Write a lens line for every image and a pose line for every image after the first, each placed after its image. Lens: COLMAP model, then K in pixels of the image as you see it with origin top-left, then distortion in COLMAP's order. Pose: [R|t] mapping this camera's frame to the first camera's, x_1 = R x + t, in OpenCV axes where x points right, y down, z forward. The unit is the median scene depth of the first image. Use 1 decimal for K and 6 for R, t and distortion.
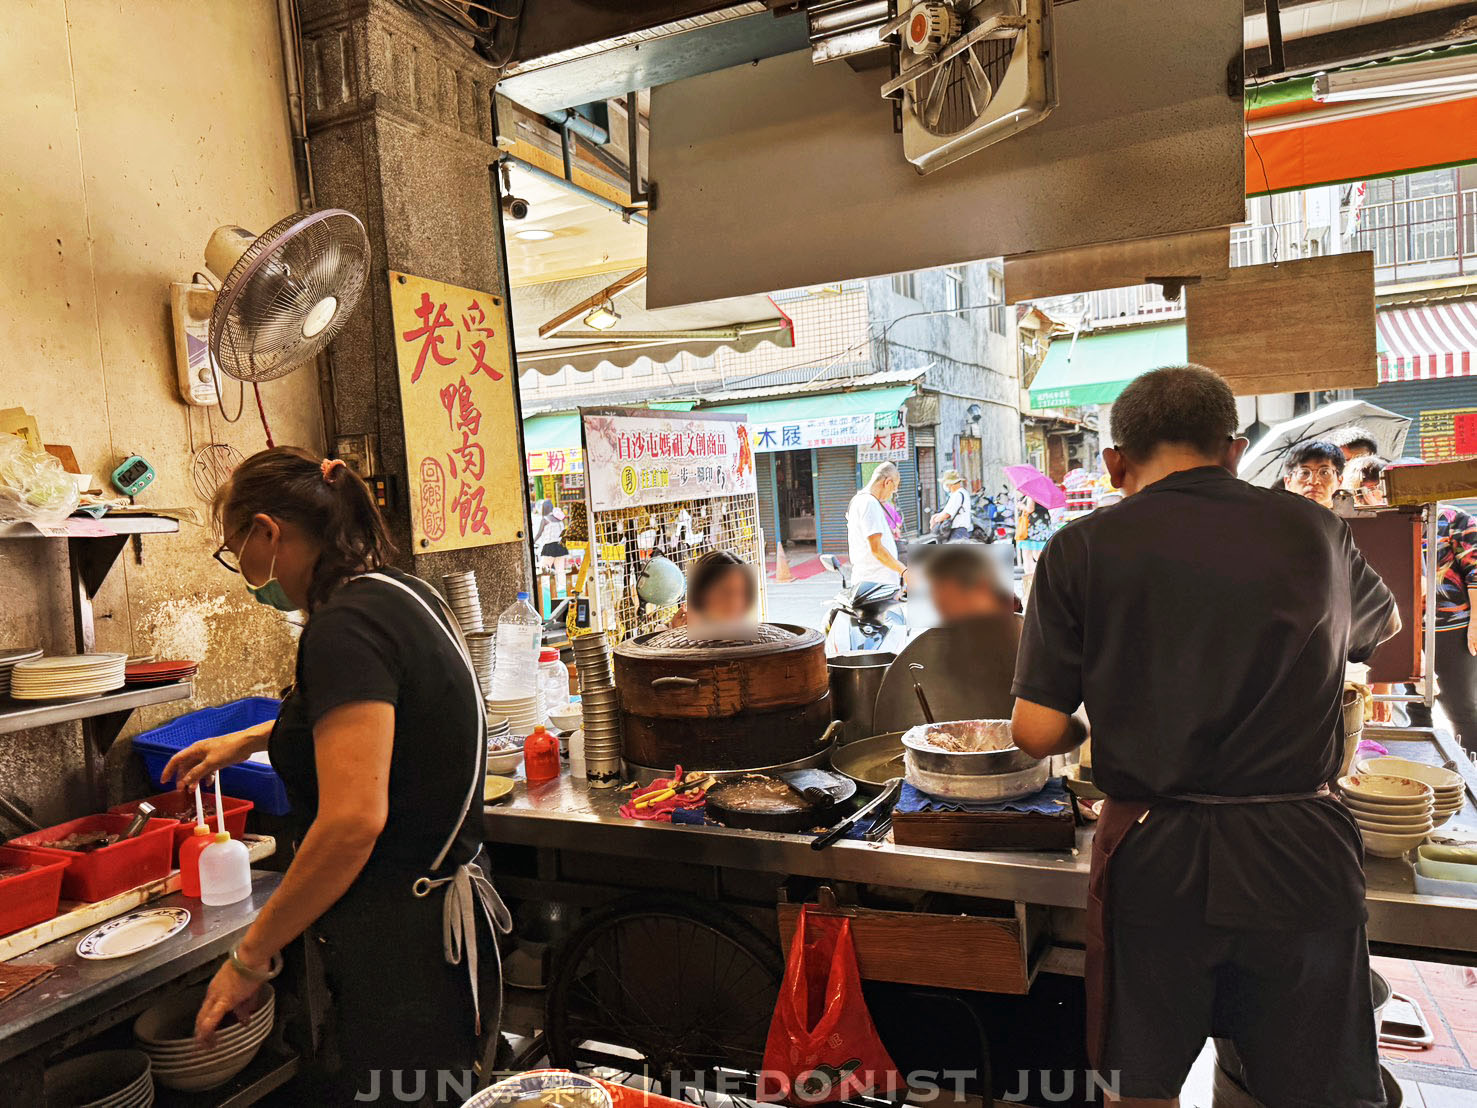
lens RADIAL K [[1063.3, 0, 738.5], [0, 1063.3, 578.0], [0, 0, 1]] dist [0.070314, -0.000081]
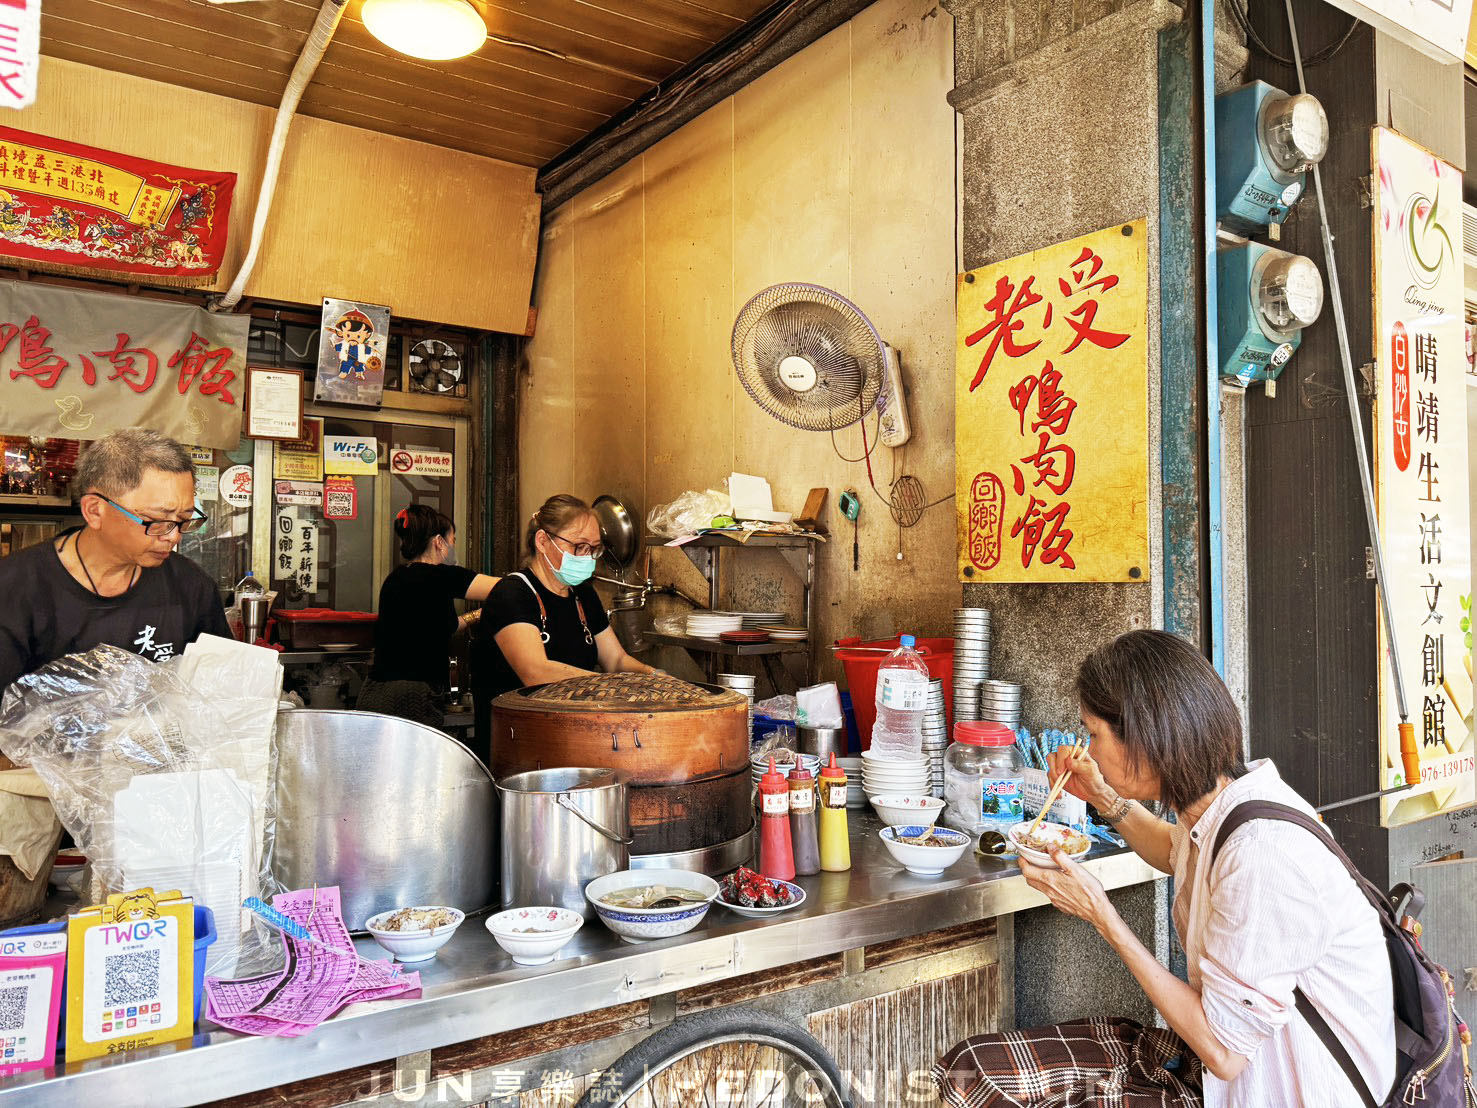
lens RADIAL K [[1046.2, 0, 729.9], [0, 1046.2, 550.3], [0, 0, 1]] dist [0.046470, -0.056601]
pose [[-0.519007, 0.031102, -0.854204, 0.509970], [-0.048414, 0.996664, 0.065705, -0.091533], [0.853398, 0.075456, -0.515769, 1.206260]]
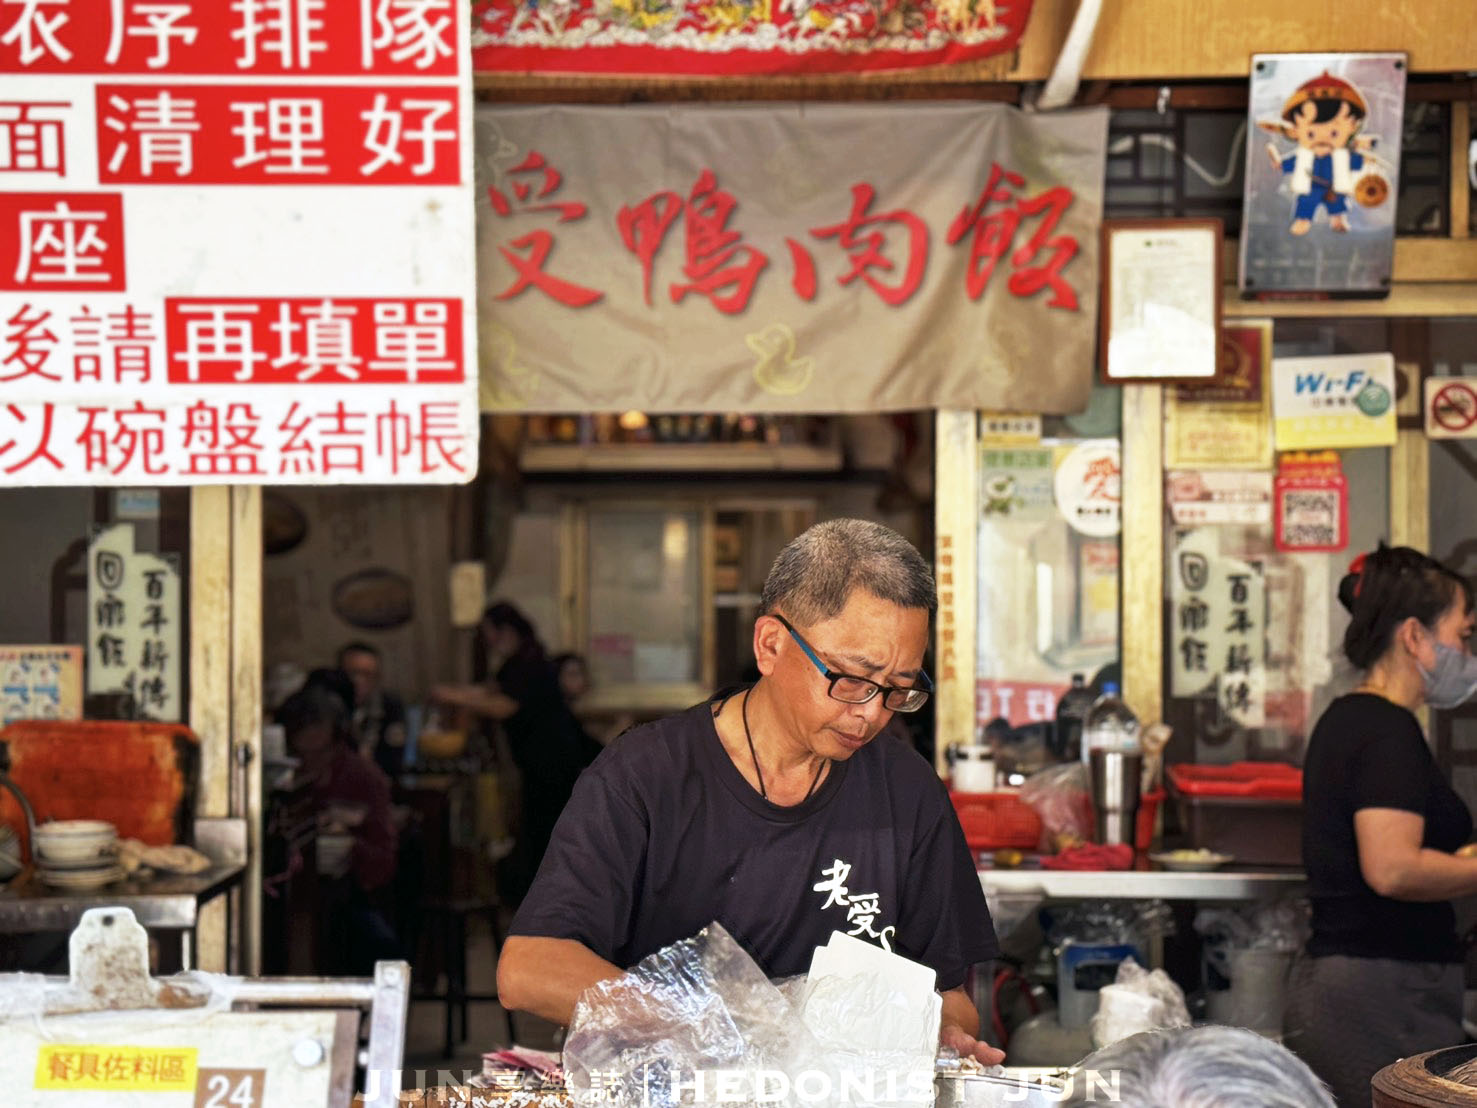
lens RADIAL K [[3007.0, 0, 738.5], [0, 3007.0, 554.0], [0, 0, 1]] dist [0.183606, -0.264874]
pose [[-0.912546, 0.058463, -0.404773, 0.582968], [0.022279, 0.995366, 0.093539, -0.196996], [0.408366, 0.076340, -0.909620, 1.505008]]
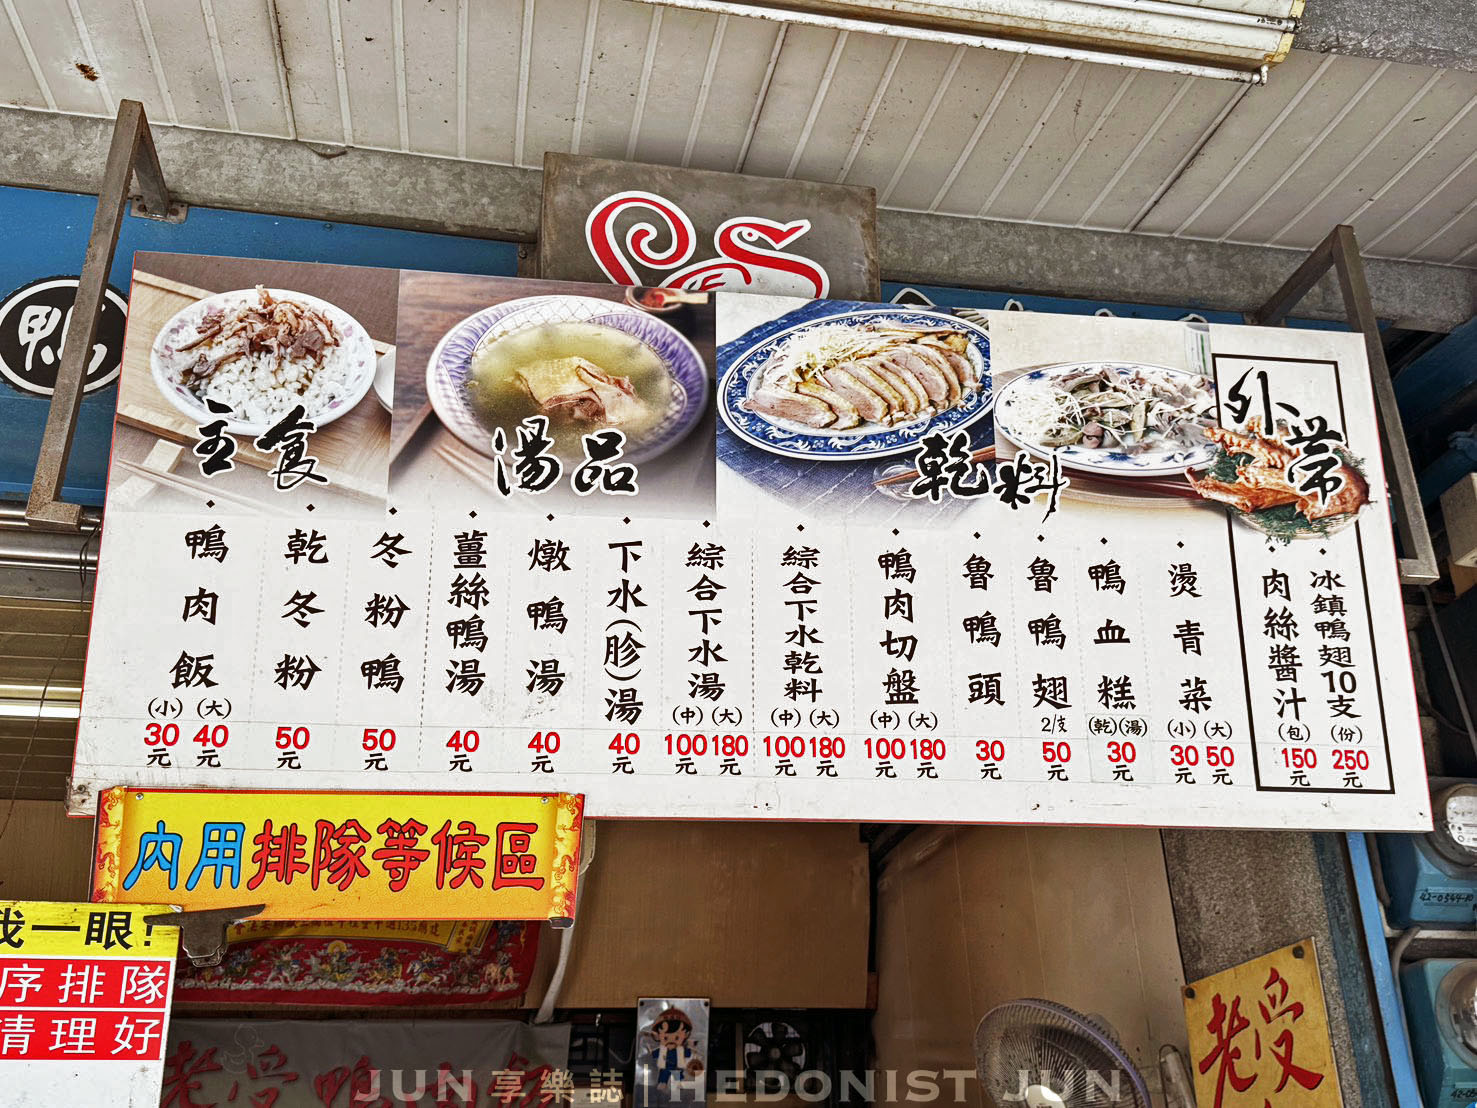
lens RADIAL K [[1488.9, 0, 748.1], [0, 1488.9, 559.5], [0, 0, 1]] dist [0.156712, -0.327561]
pose [[-0.811754, -0.181845, -0.554967, 0.580100], [0.021256, 0.940457, -0.339249, -0.191412], [0.583613, -0.287183, -0.759554, 1.620530]]
